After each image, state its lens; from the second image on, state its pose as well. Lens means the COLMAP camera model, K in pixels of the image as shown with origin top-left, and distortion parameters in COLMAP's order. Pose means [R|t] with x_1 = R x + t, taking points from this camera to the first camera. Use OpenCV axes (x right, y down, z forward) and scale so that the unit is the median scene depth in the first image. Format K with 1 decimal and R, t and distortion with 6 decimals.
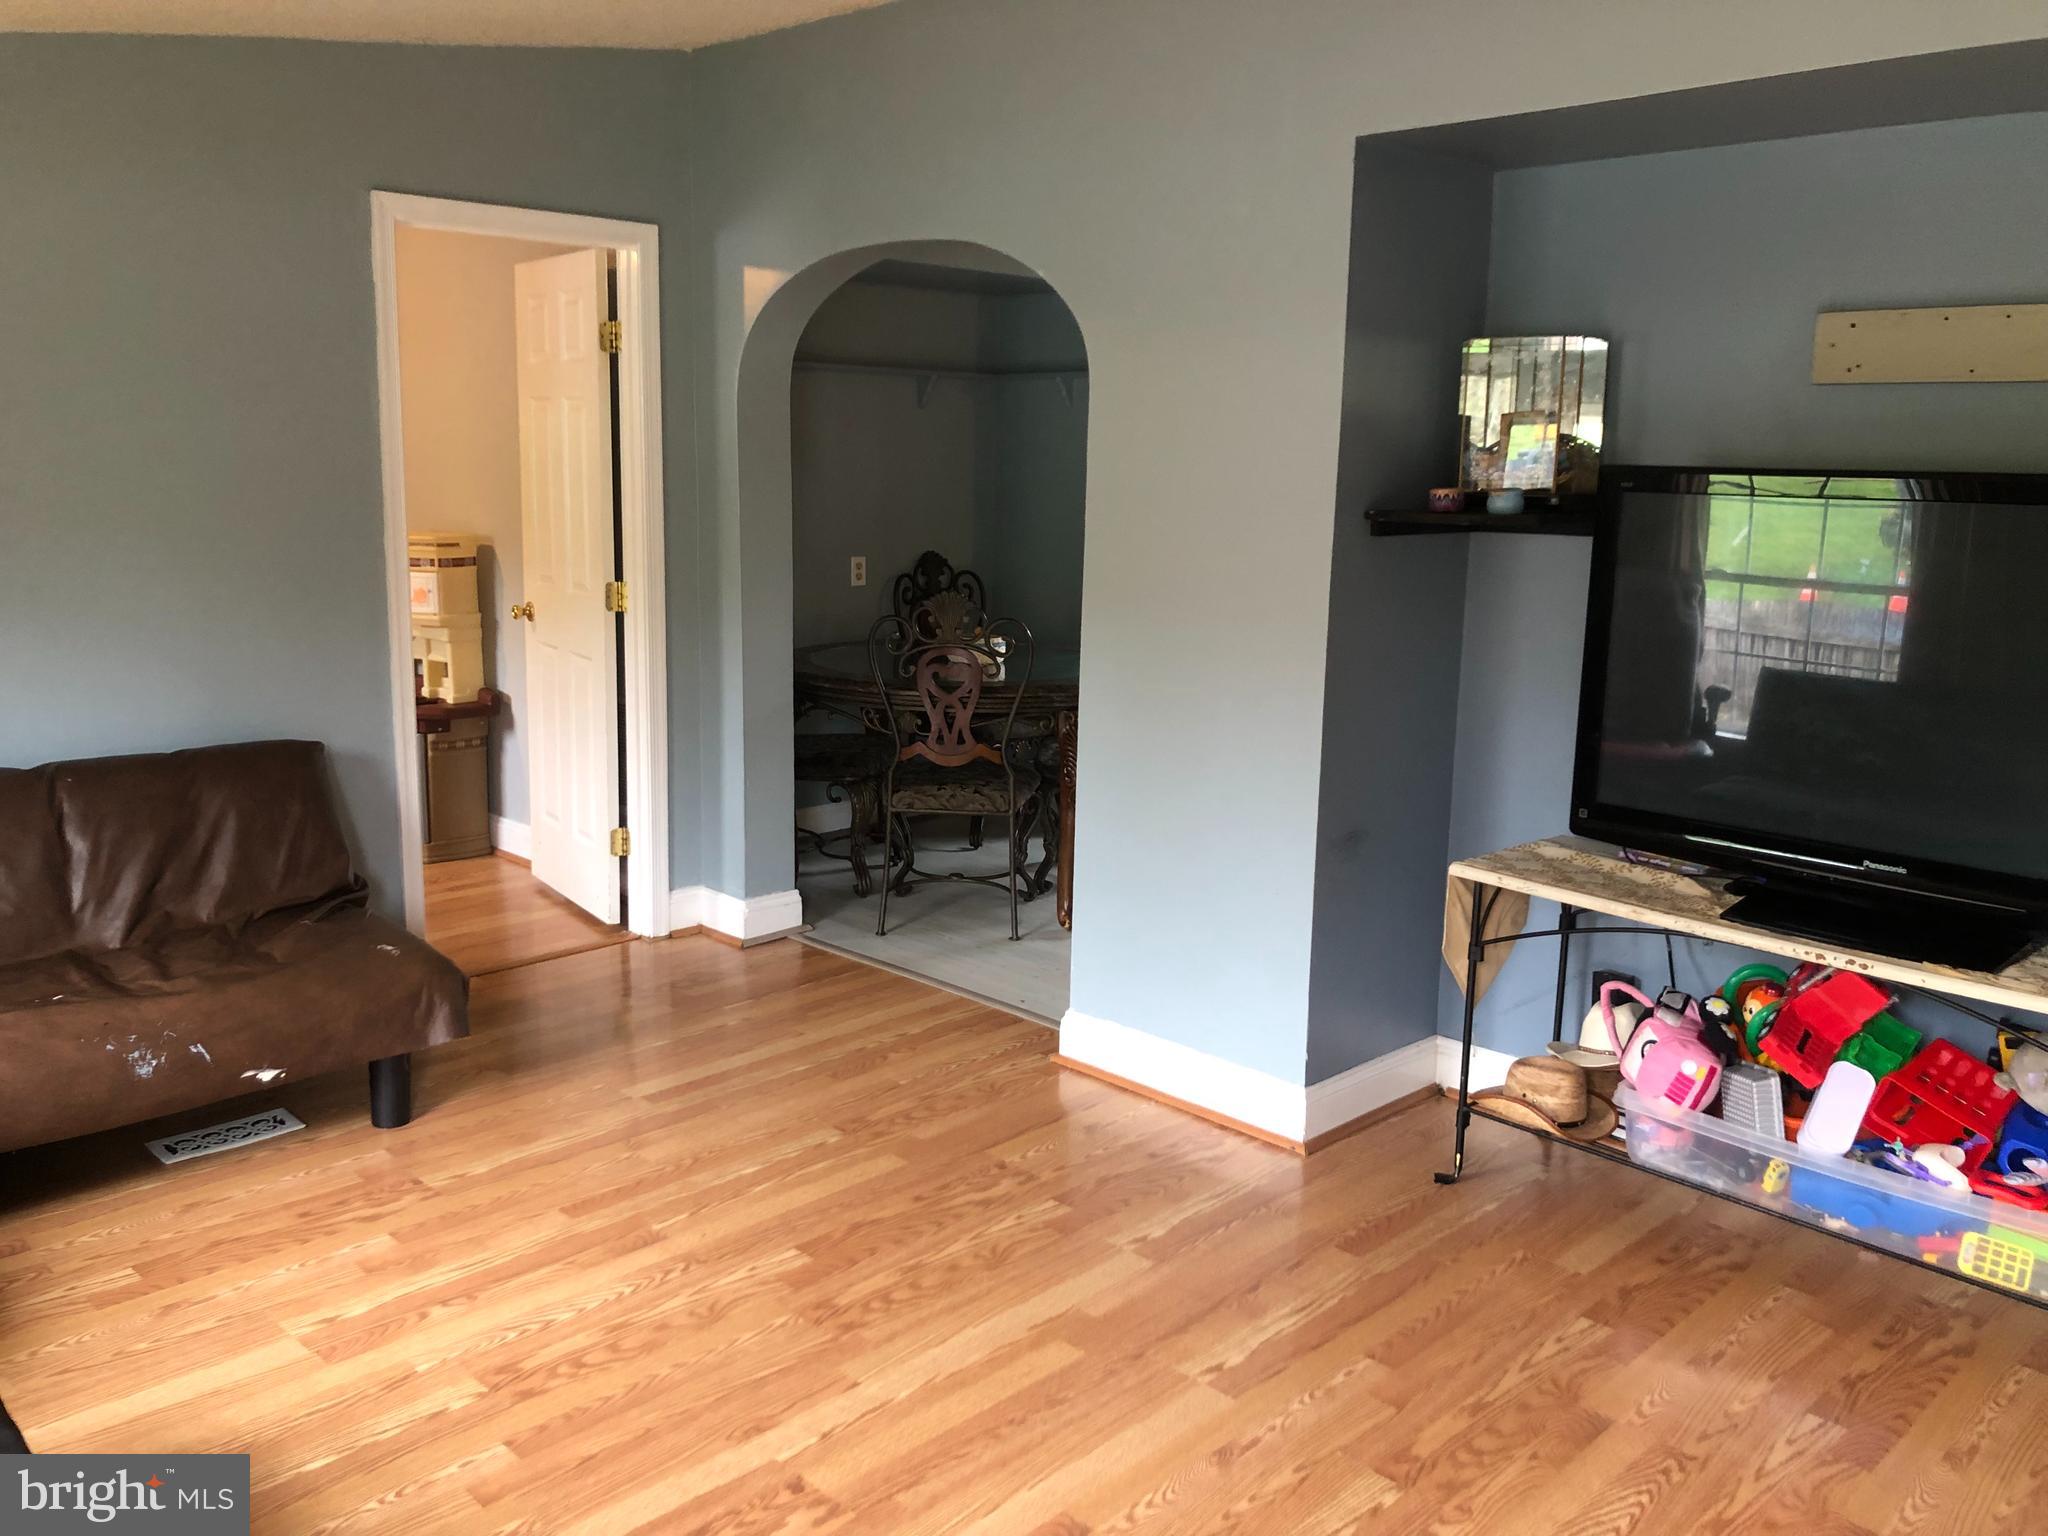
lens RADIAL K [[1679.1, 0, 1025.8], [0, 1679.1, 766.2], [0, 0, 1]] dist [-0.080278, -0.003138]
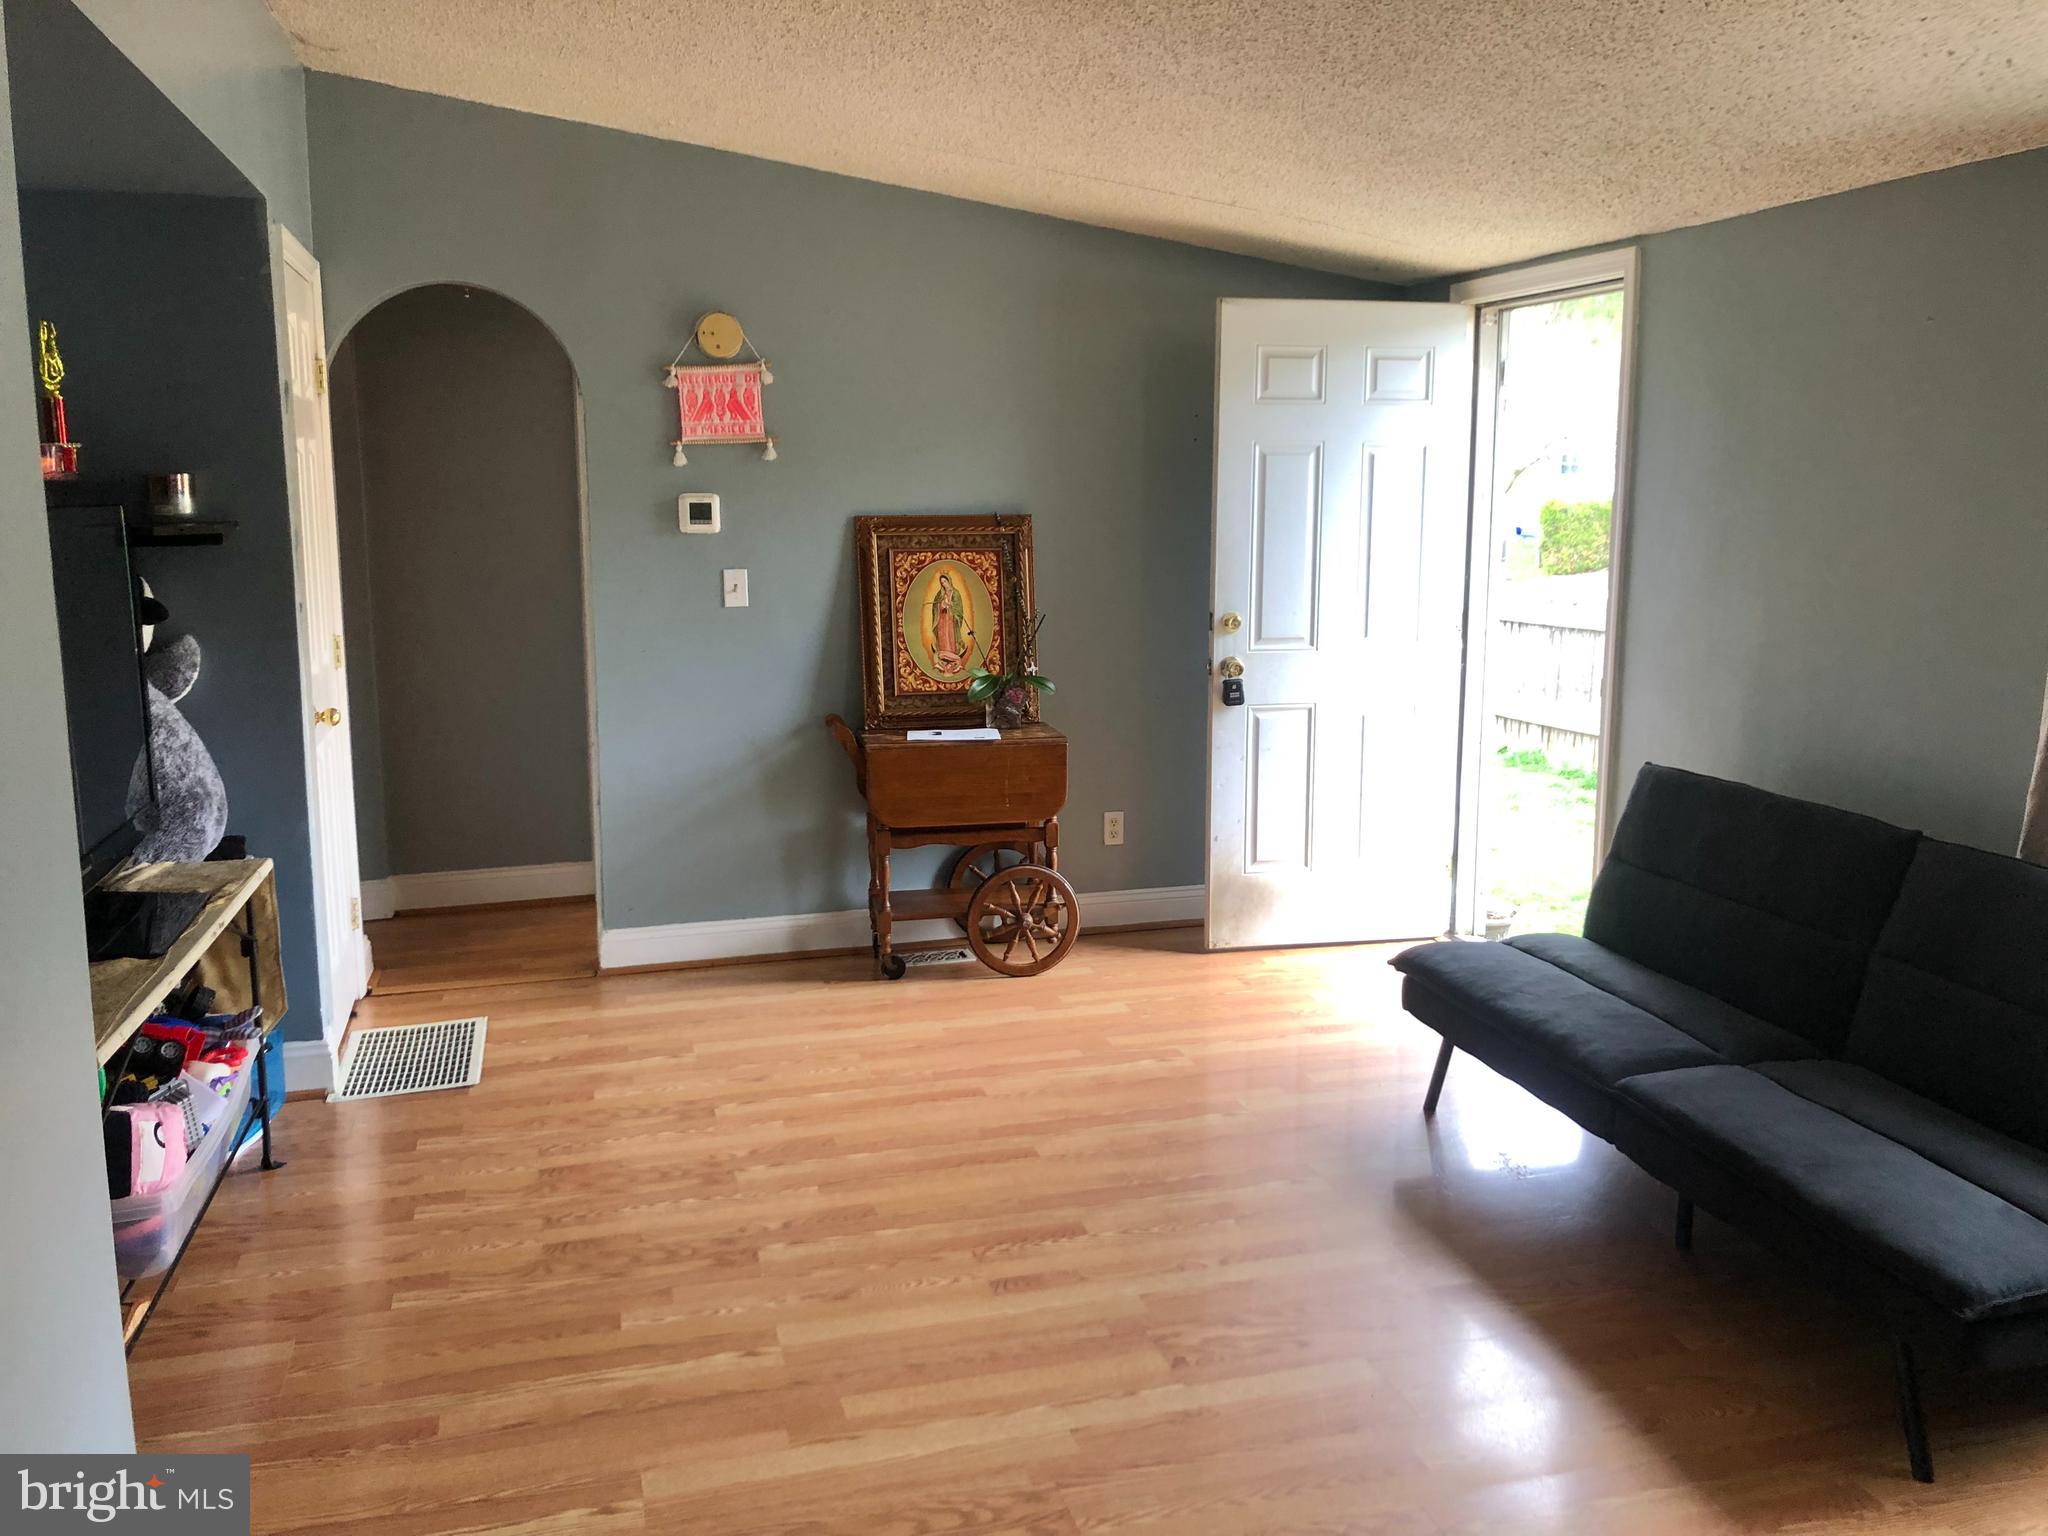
lens RADIAL K [[1679.1, 0, 1024.7], [0, 1679.1, 766.7], [0, 0, 1]] dist [-0.080278, -0.003138]
pose [[-0.876729, -0.102245, 0.469991, -0.502831], [0.069268, 0.940119, 0.333734, -0.328574], [-0.475970, 0.325150, -0.817147, 1.705556]]
